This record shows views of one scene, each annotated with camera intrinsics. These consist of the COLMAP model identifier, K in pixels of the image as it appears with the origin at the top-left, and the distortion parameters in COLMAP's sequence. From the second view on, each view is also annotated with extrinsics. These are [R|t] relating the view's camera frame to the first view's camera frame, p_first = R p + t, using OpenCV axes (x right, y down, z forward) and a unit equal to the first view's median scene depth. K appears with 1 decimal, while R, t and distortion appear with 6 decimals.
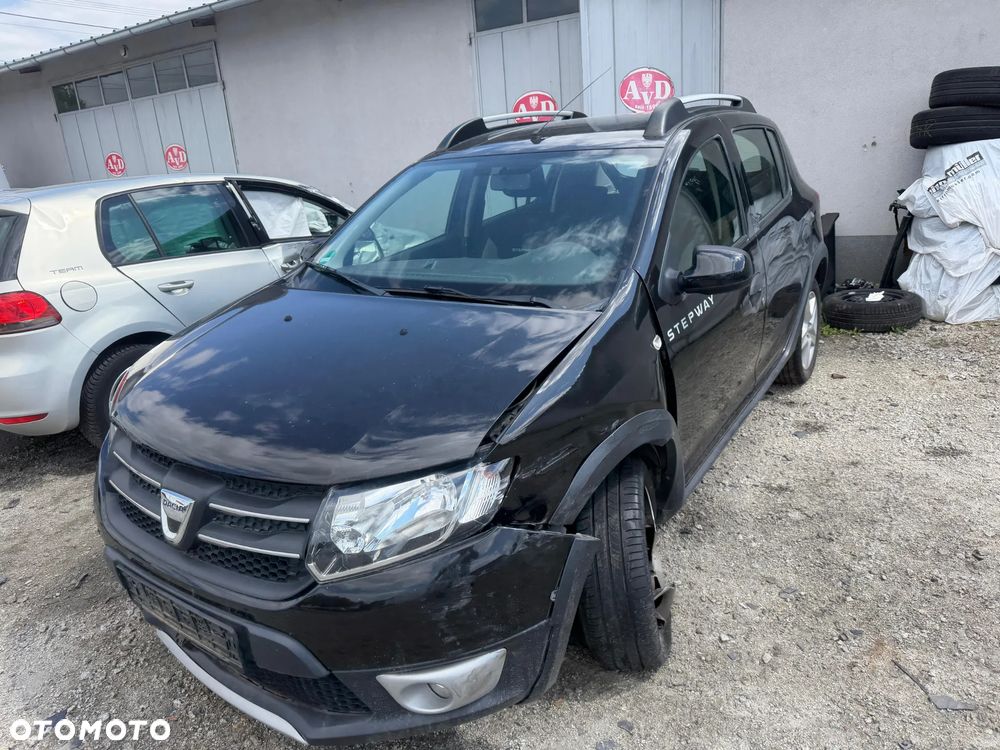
lens RADIAL K [[708.5, 0, 506.3], [0, 708.5, 361.4], [0, 0, 1]] dist [0.017163, -0.024514]
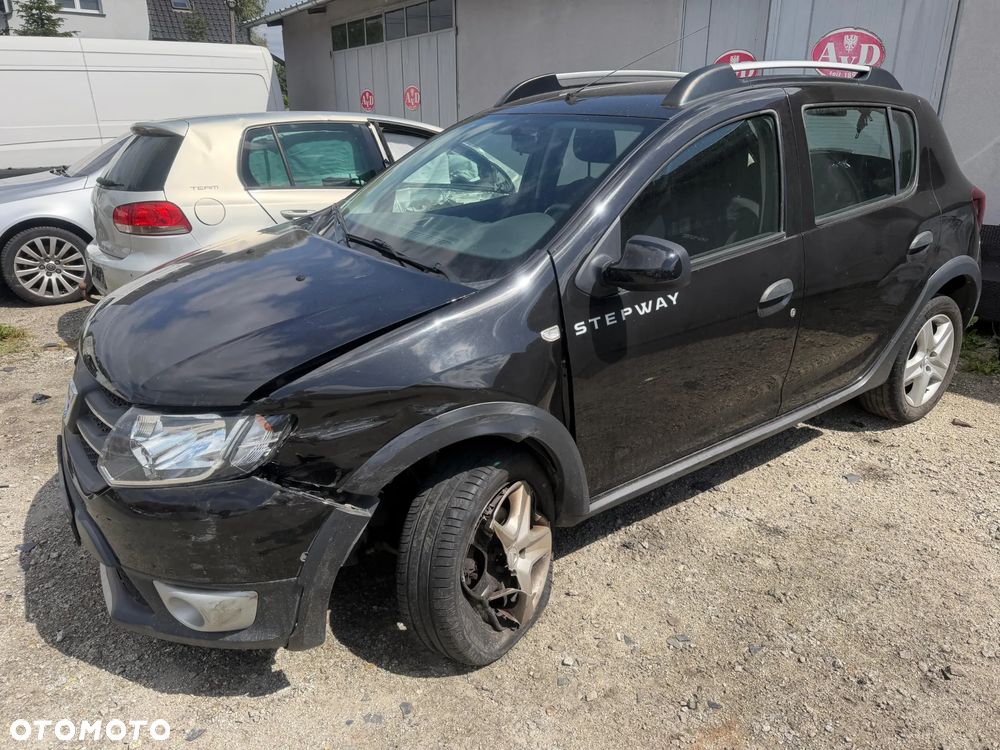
lens RADIAL K [[708.5, 0, 506.3], [0, 708.5, 363.1], [0, 0, 1]] dist [0.017163, -0.024514]
pose [[0.926245, 0.189565, -0.325785, 0.378445], [-0.169594, 0.981494, 0.088928, -0.048962], [0.336613, -0.027118, 0.941252, 0.095061]]
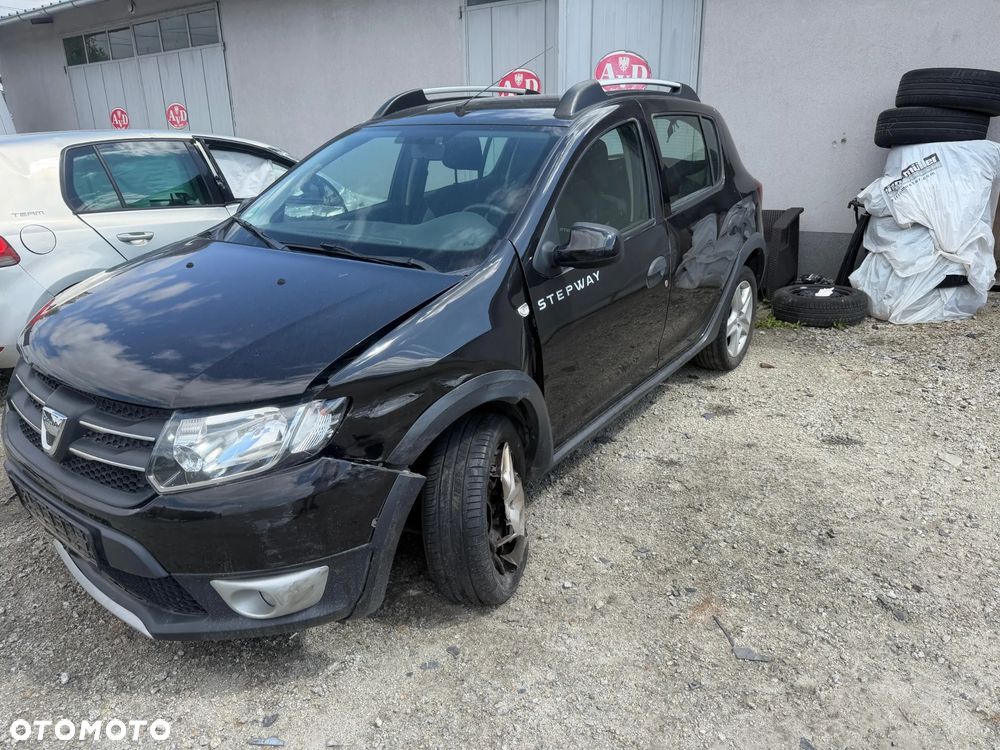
lens RADIAL K [[708.5, 0, 494.0], [0, 708.5, 370.8], [0, 0, 1]] dist [0.017163, -0.024514]
pose [[0.997268, 0.067961, -0.028960, 0.167500], [-0.066772, 0.996957, 0.040229, 0.021318], [0.031606, -0.038185, 0.998771, -0.059604]]
